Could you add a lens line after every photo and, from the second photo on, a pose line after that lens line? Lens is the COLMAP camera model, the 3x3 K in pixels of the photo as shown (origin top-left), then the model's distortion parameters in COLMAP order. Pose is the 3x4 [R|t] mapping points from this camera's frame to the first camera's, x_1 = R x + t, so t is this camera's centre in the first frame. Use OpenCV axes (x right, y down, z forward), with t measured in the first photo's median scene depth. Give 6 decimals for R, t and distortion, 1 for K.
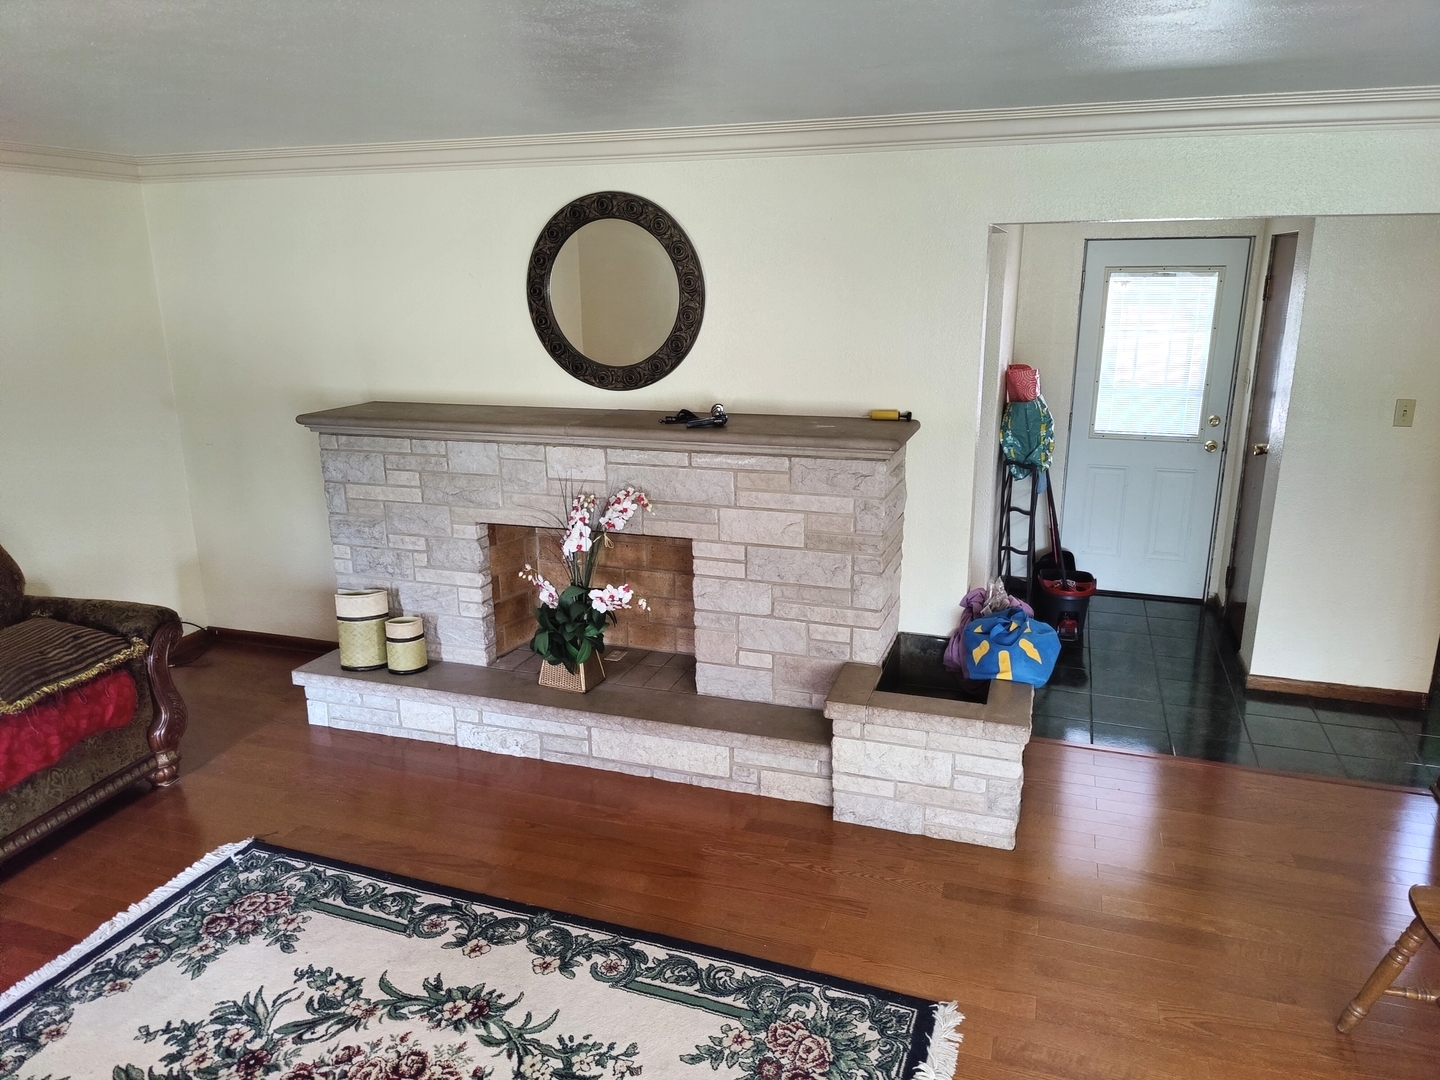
lens RADIAL K [[996.1, 0, 714.9], [0, 996.1, 547.7], [0, 0, 1]] dist [0.048673, -0.062575]
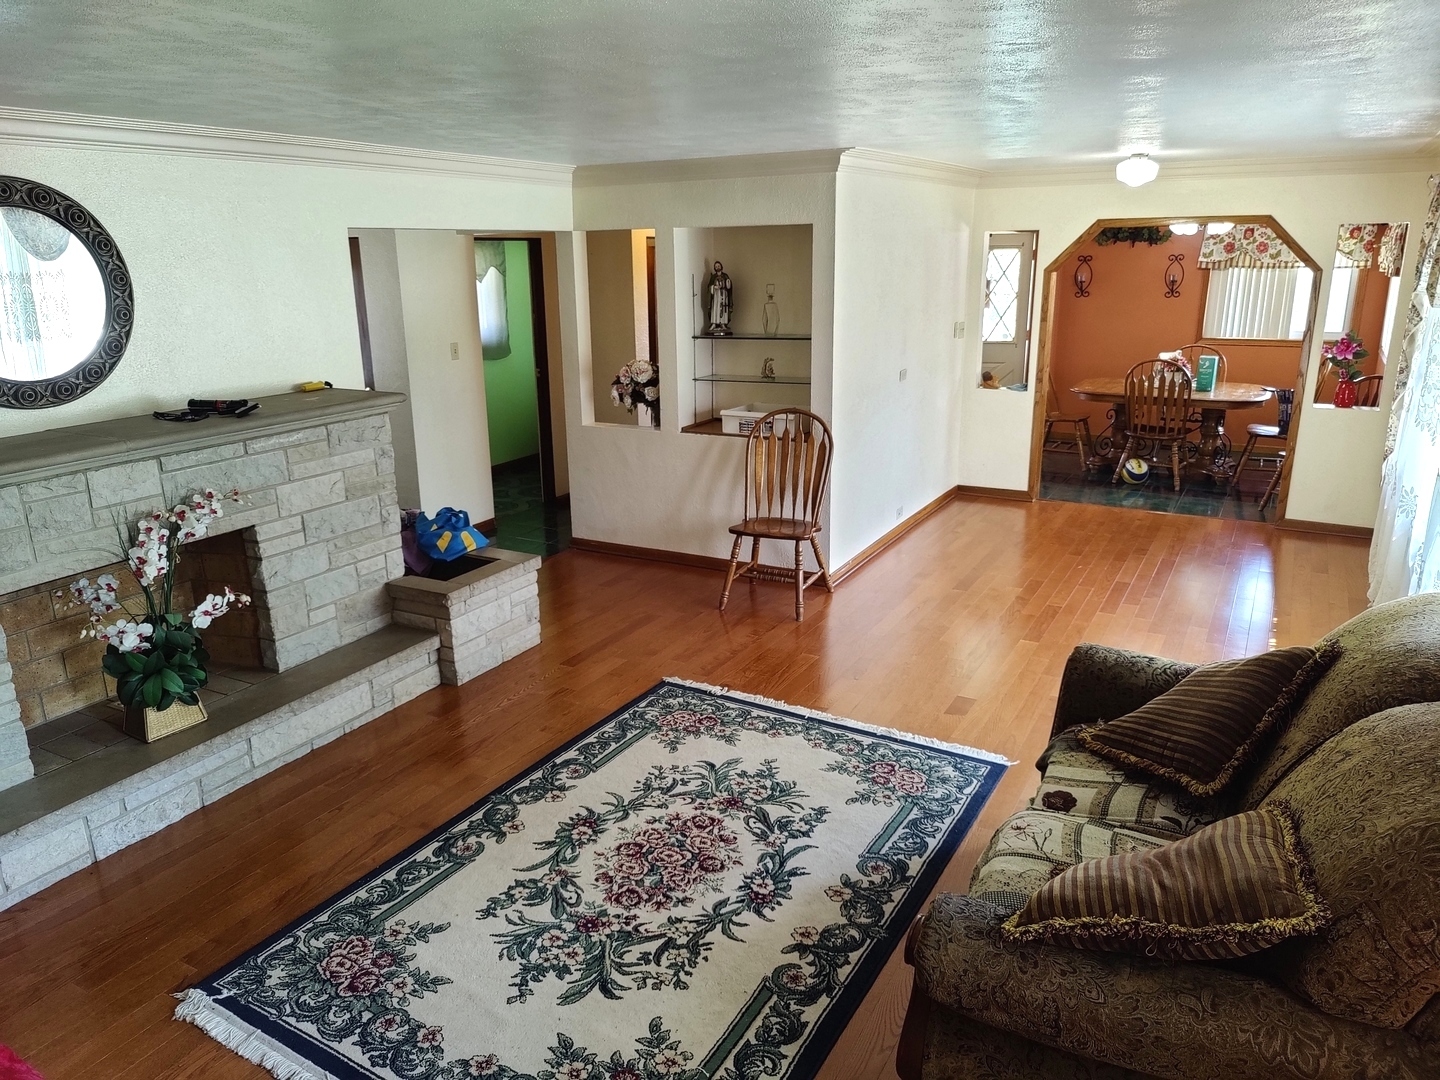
lens RADIAL K [[1005.3, 0, 716.1], [0, 1005.3, 536.1], [0, 0, 1]] dist [0.012785, -0.002092]
pose [[0.182121, -0.266572, 0.946452, -1.187272], [0.273824, 0.938222, 0.211564, -0.112884], [-0.944379, 0.220631, 0.243864, 0.378486]]
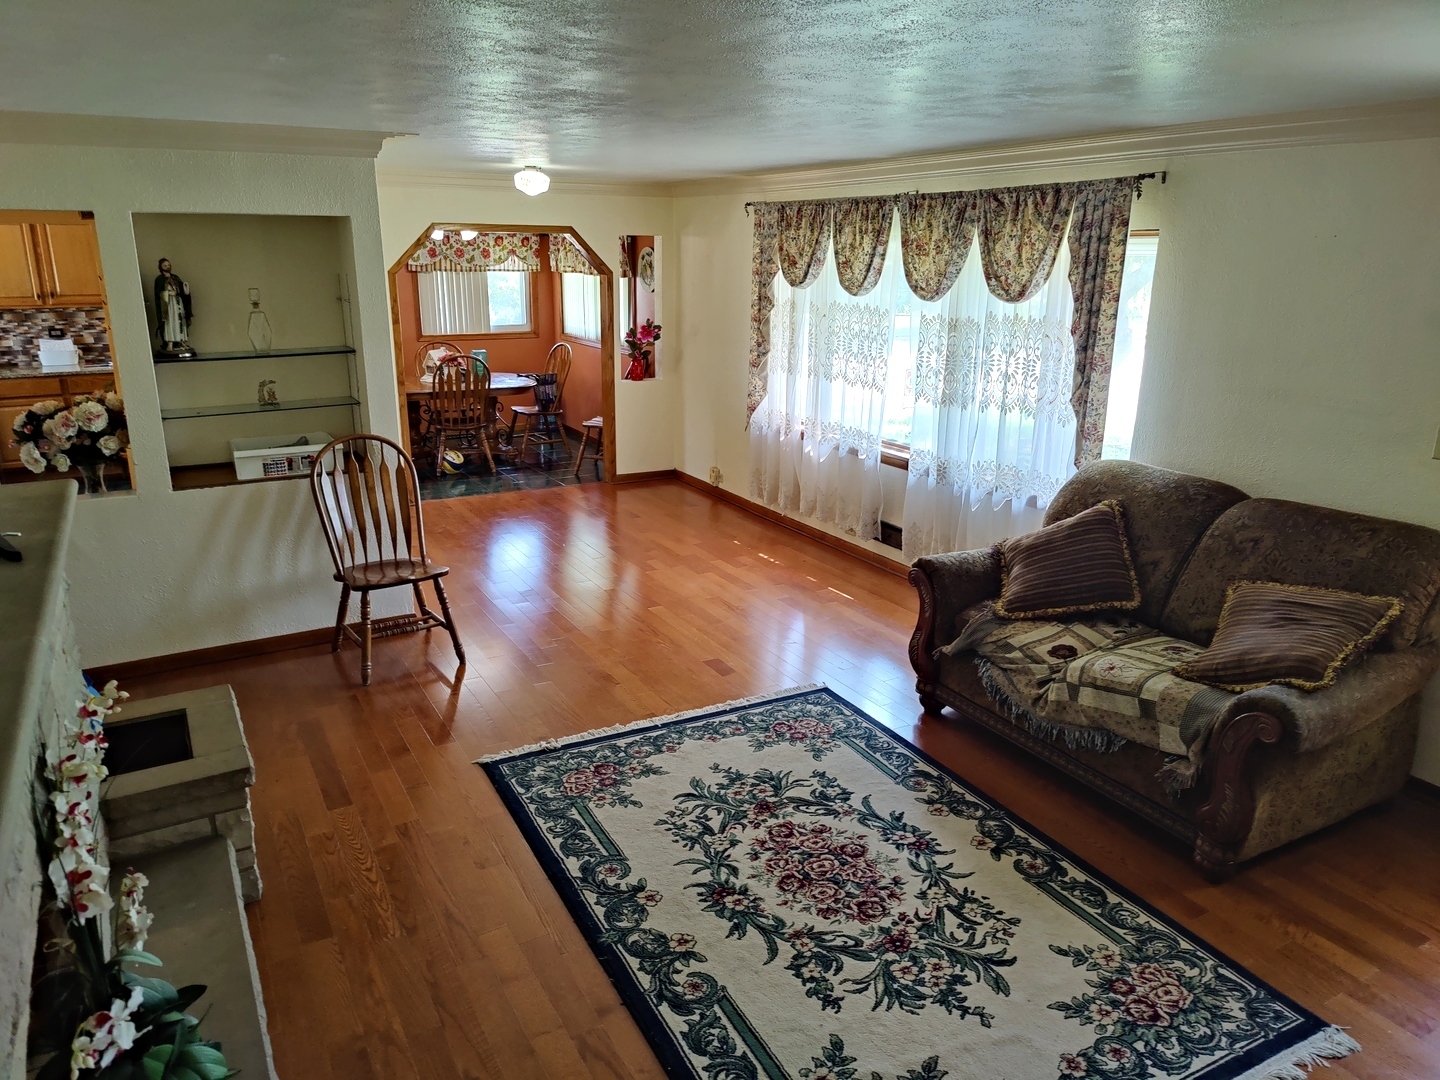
lens RADIAL K [[1000.7, 0, 710.6], [0, 1000.7, 536.4], [0, 0, 1]] dist [0.020079, -0.000584]
pose [[-0.744360, -0.183258, 0.642141, -0.787270], [0.175638, 0.874022, 0.453031, -0.382358], [-0.644267, 0.450002, -0.618400, 1.350961]]
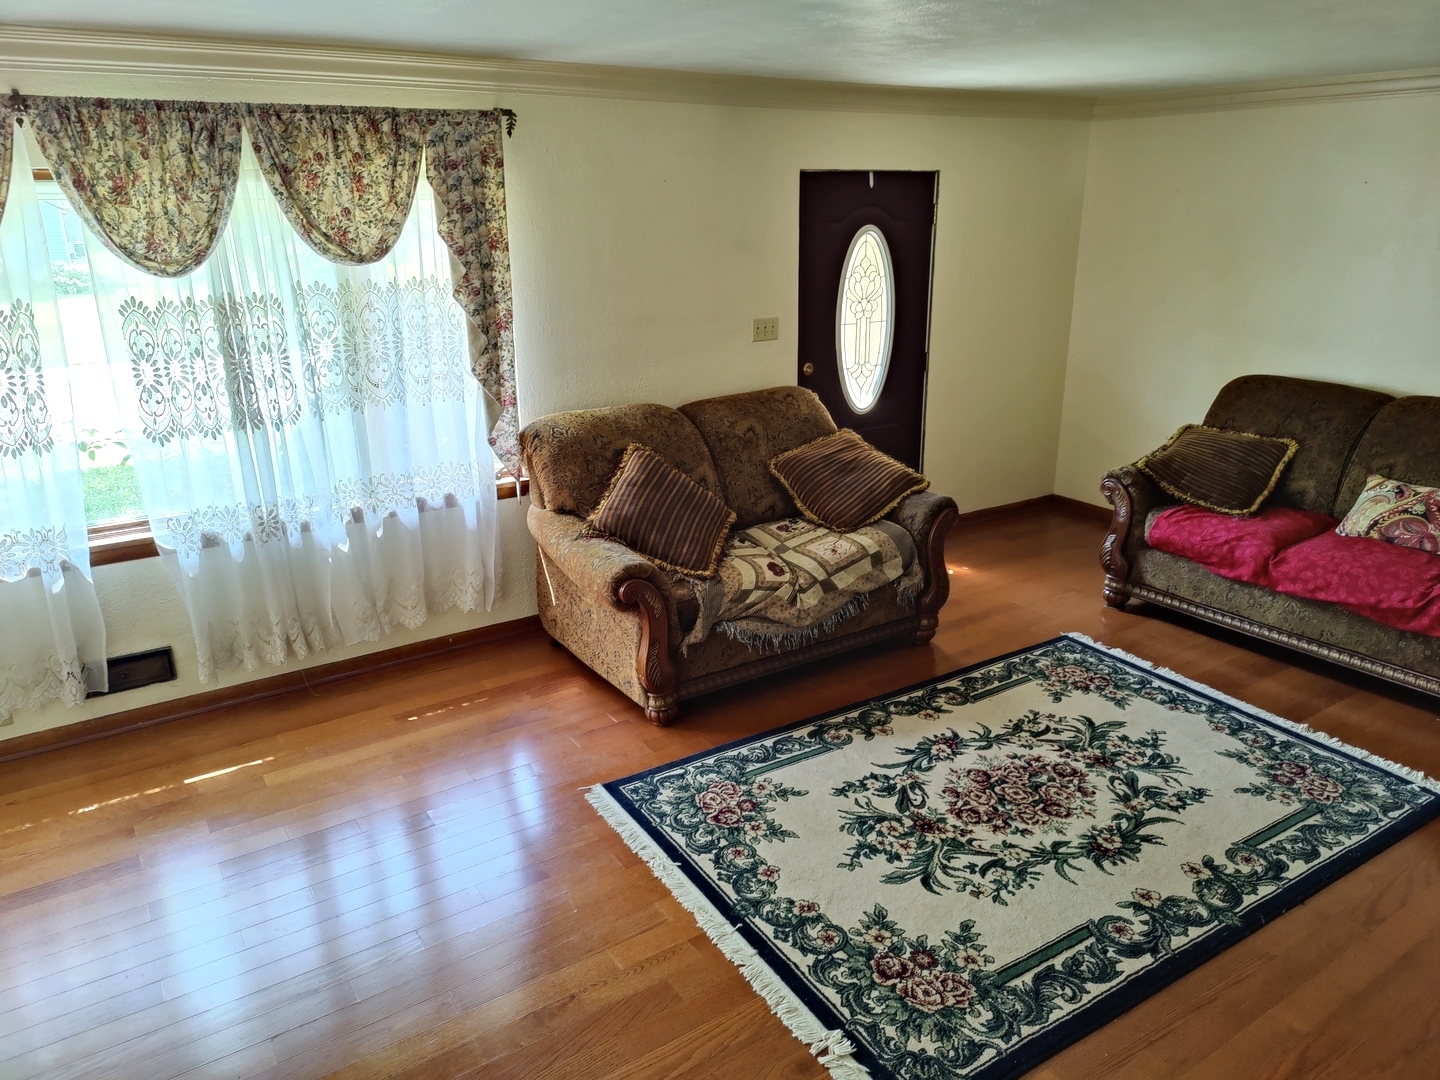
lens RADIAL K [[1005.3, 0, 716.1], [0, 1005.3, 536.1], [0, 0, 1]] dist [0.012785, -0.002092]
pose [[-0.615551, 0.260188, -0.743908, 0.701428], [-0.195887, 0.863794, 0.464207, -0.261708], [0.763364, 0.431465, -0.480742, 0.928355]]
